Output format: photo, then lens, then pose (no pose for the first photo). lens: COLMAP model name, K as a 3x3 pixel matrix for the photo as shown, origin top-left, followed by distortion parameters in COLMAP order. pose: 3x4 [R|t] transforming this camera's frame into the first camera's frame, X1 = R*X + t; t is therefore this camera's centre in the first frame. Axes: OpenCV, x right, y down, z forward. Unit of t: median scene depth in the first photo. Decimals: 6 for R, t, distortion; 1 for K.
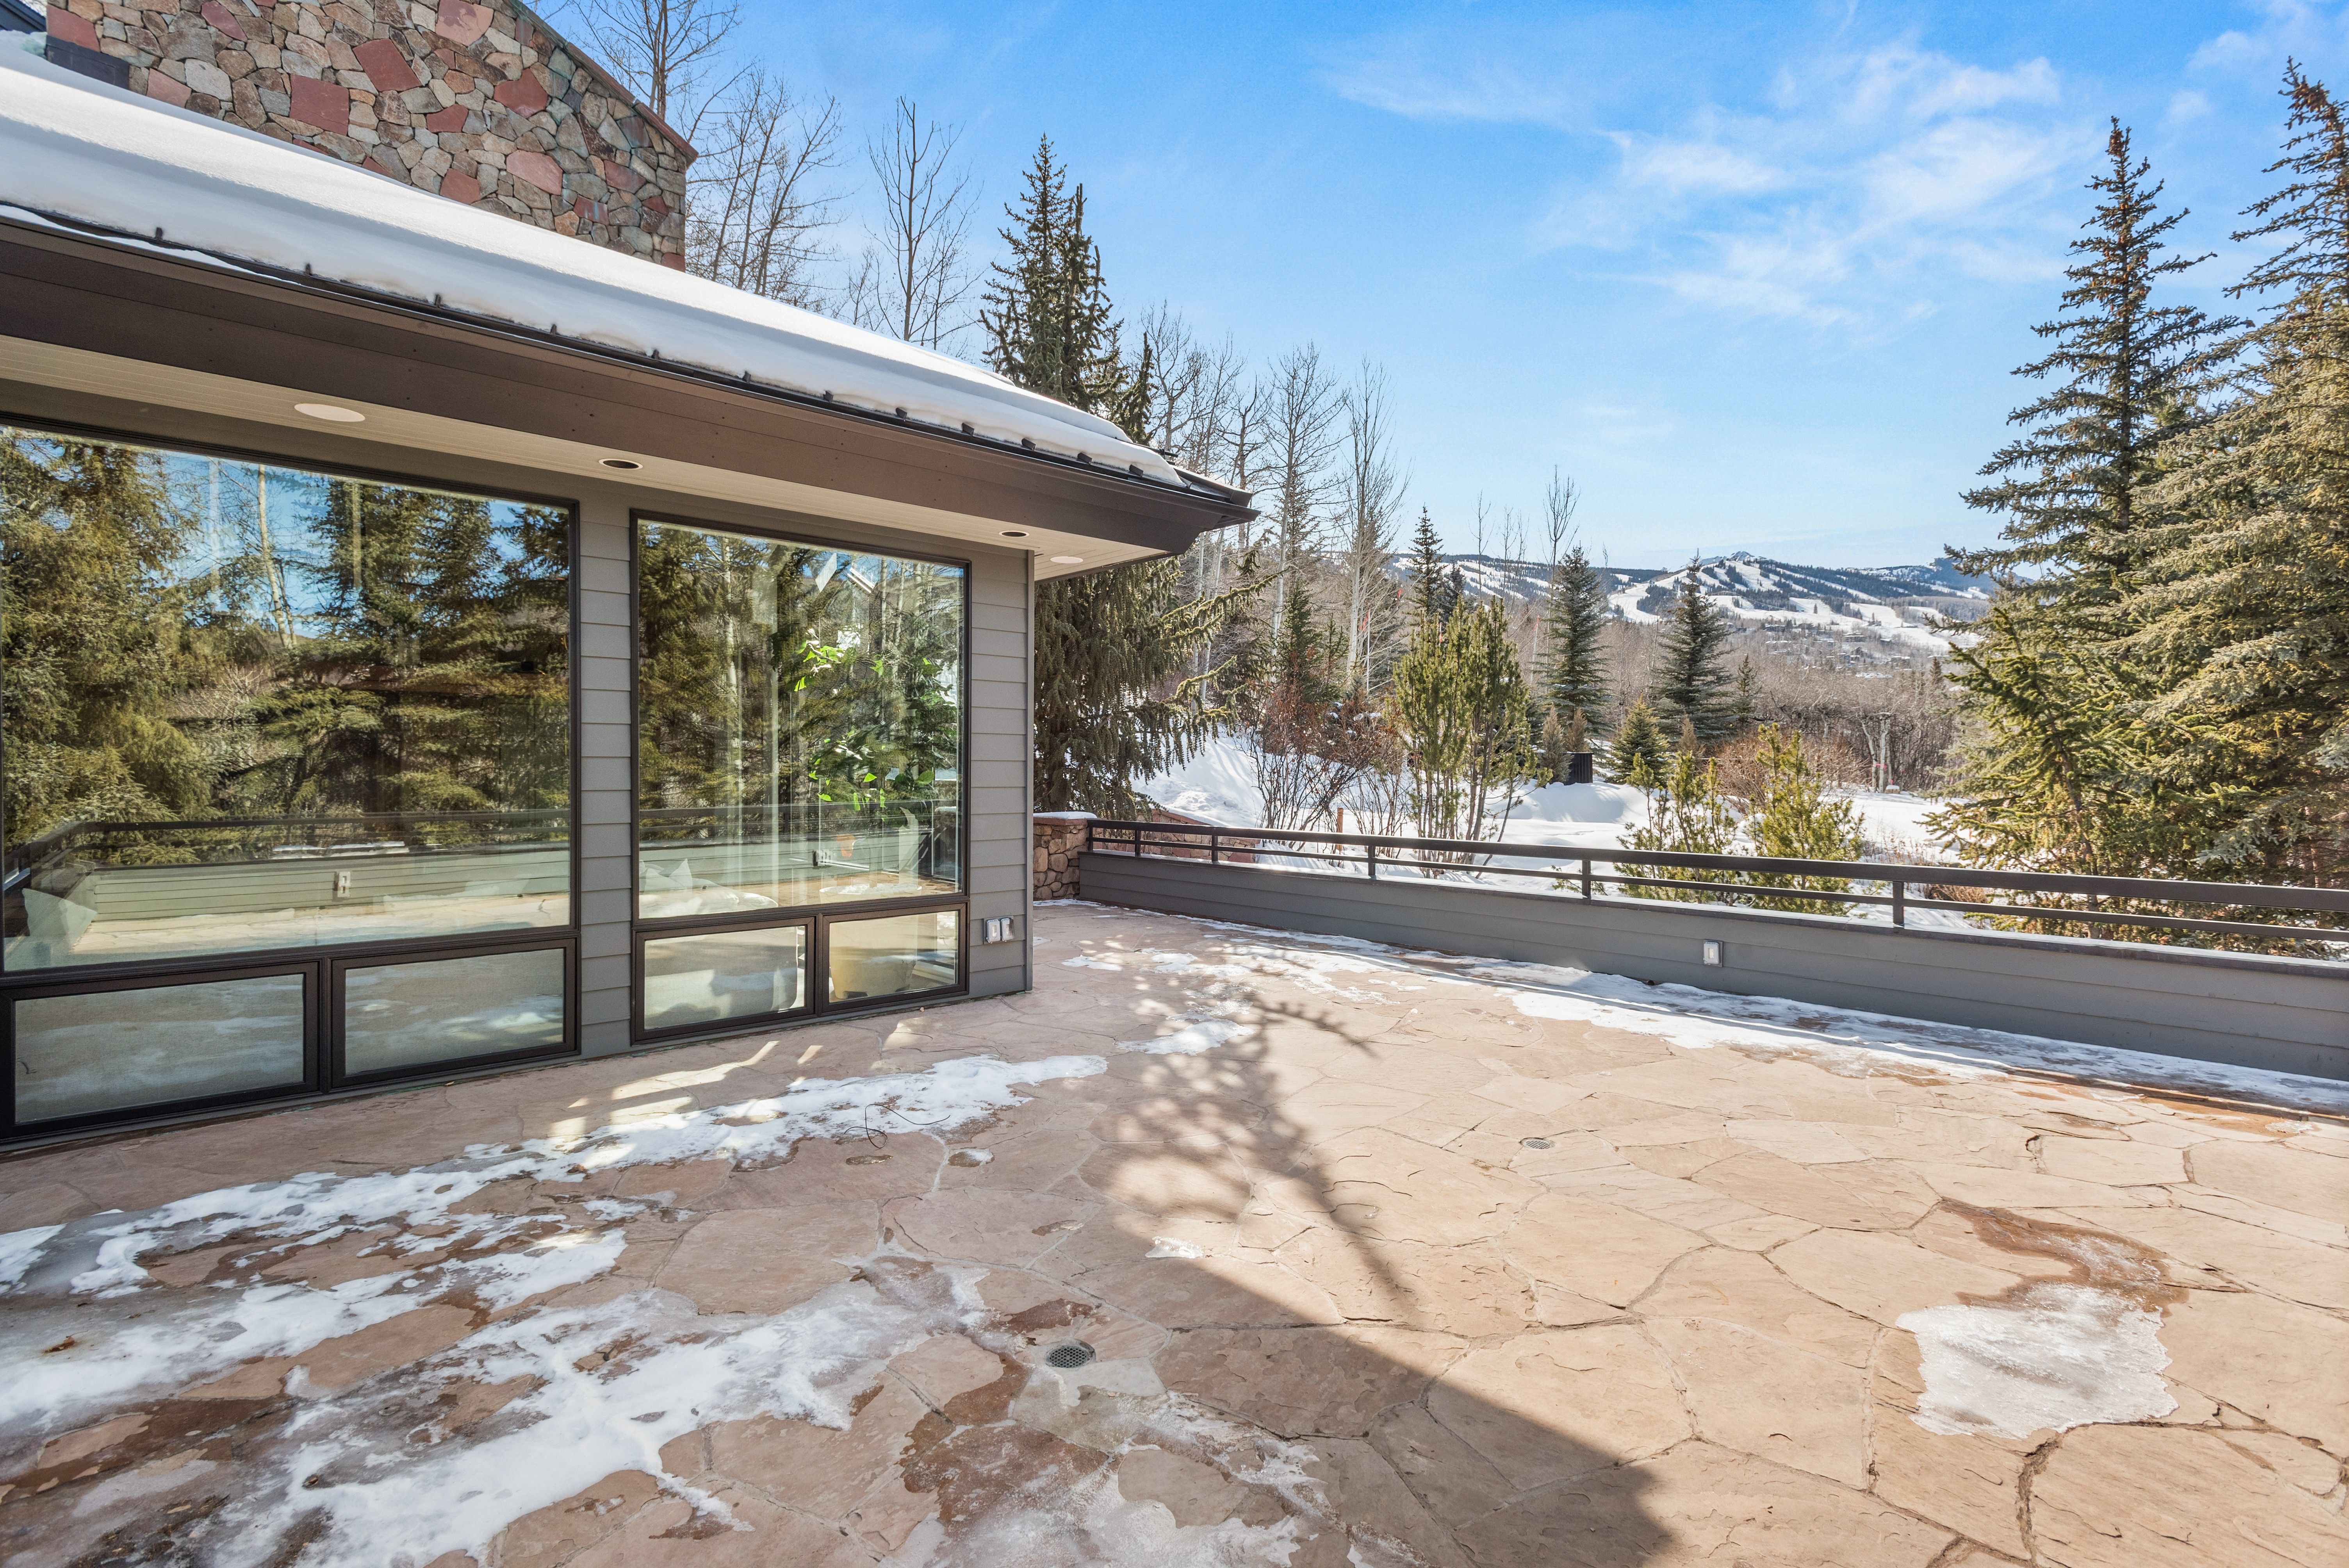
lens RADIAL K [[1105.5, 0, 1171.8], [0, 1105.5, 777.2], [0, 0, 1]] dist [0.000040, -0.000851]
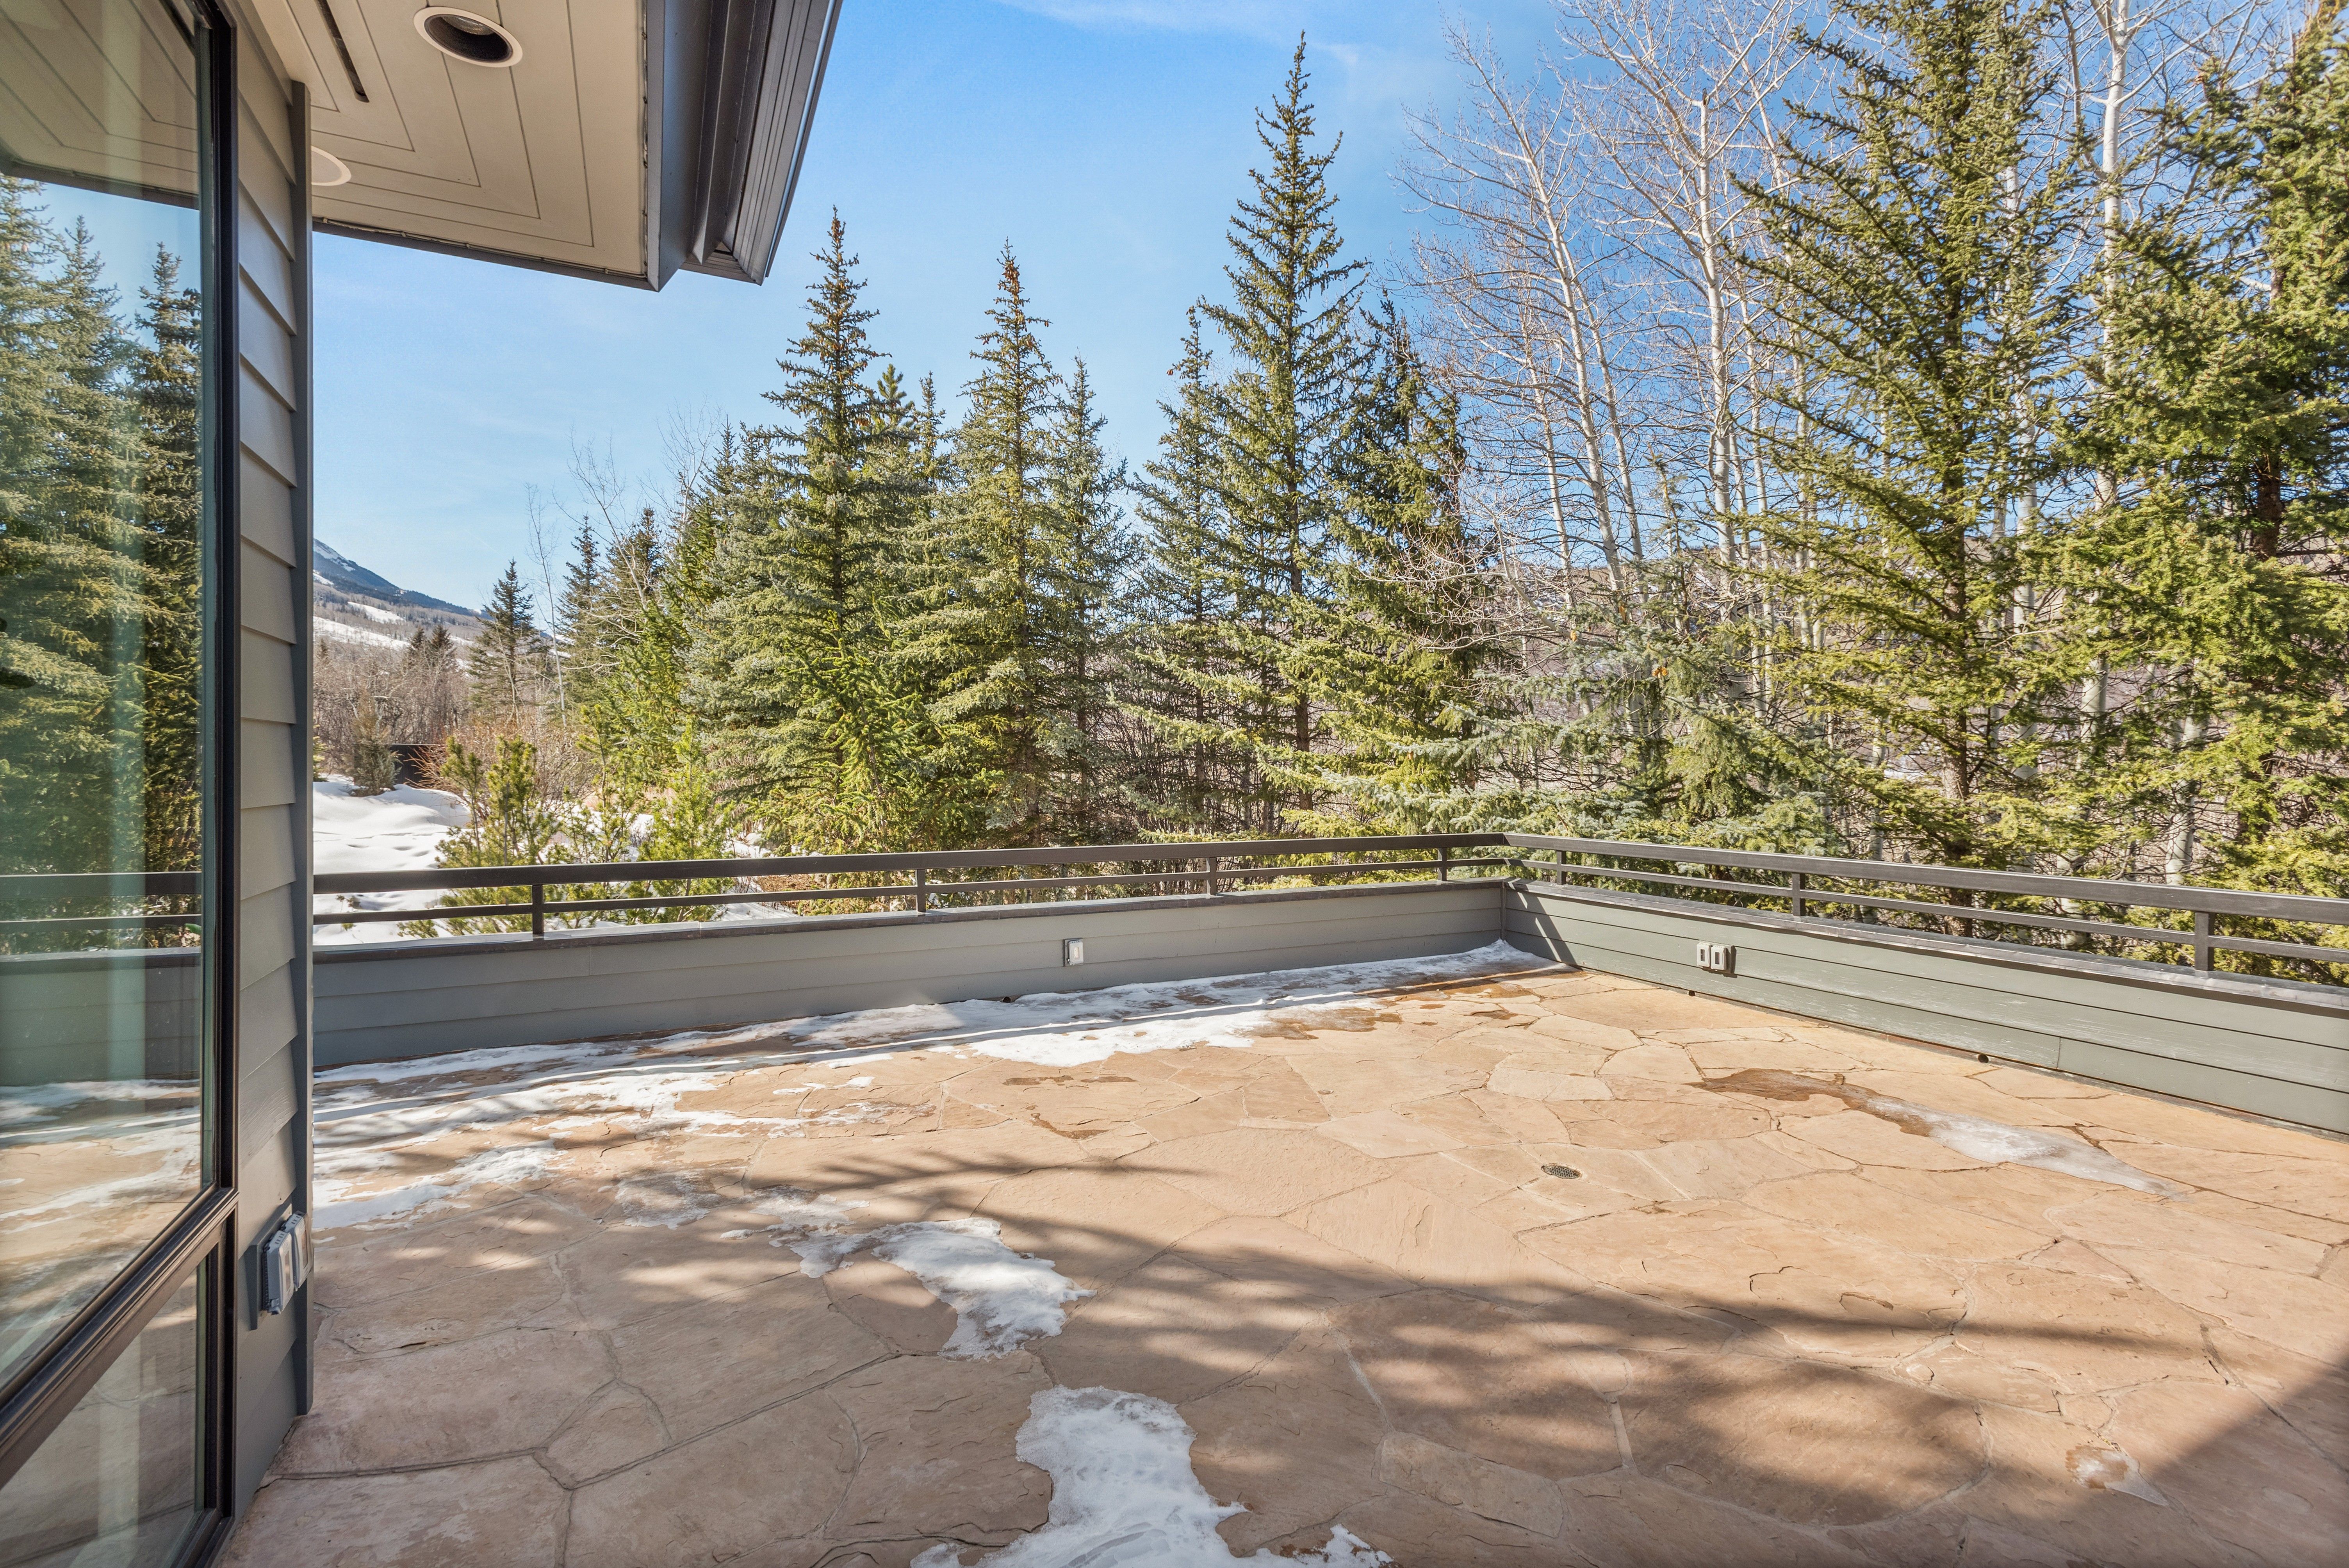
lens RADIAL K [[1105.5, 0, 1172.9], [0, 1105.5, 773.9], [0, 0, 1]] dist [0.000040, -0.000851]
pose [[0.284114, -0.012213, 0.958713, -0.581516], [0.011161, 0.999893, 0.009430, 0.003400], [-0.958725, 0.008021, 0.284220, 1.020190]]
